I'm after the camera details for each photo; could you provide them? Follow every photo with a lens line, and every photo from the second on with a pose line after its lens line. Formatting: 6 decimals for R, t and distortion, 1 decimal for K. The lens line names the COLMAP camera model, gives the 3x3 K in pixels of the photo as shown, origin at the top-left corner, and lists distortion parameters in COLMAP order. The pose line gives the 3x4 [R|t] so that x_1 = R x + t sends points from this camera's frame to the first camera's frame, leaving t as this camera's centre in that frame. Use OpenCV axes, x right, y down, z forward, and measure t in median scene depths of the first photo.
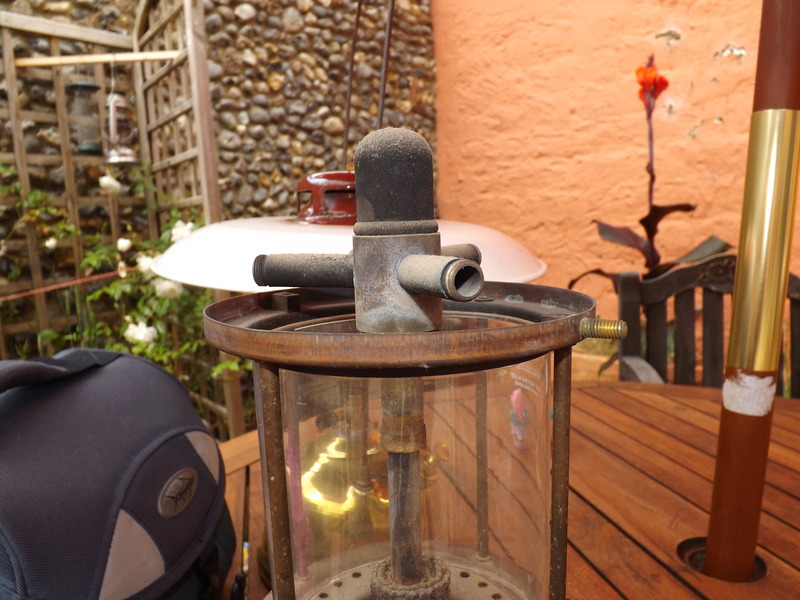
lens RADIAL K [[571.6, 0, 406.8], [0, 571.6, 313.1], [0, 0, 1]] dist [-0.064389, 0.014705]
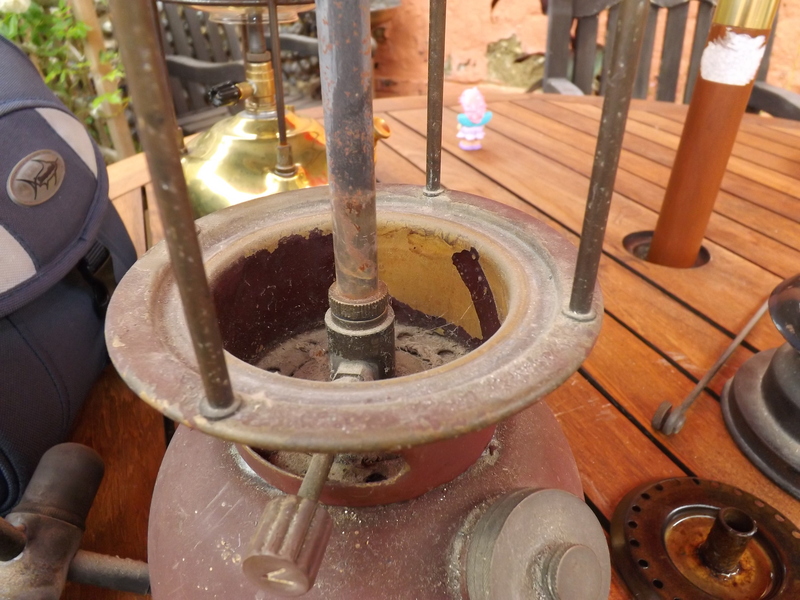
lens RADIAL K [[571.6, 0, 406.8], [0, 571.6, 313.1], [0, 0, 1]] dist [-0.064389, 0.014705]
pose [[0.987811, -0.068644, 0.139702, -0.024779], [0.003258, 0.906429, 0.422345, 0.113305], [-0.155622, -0.416742, 0.895605, 0.124911]]
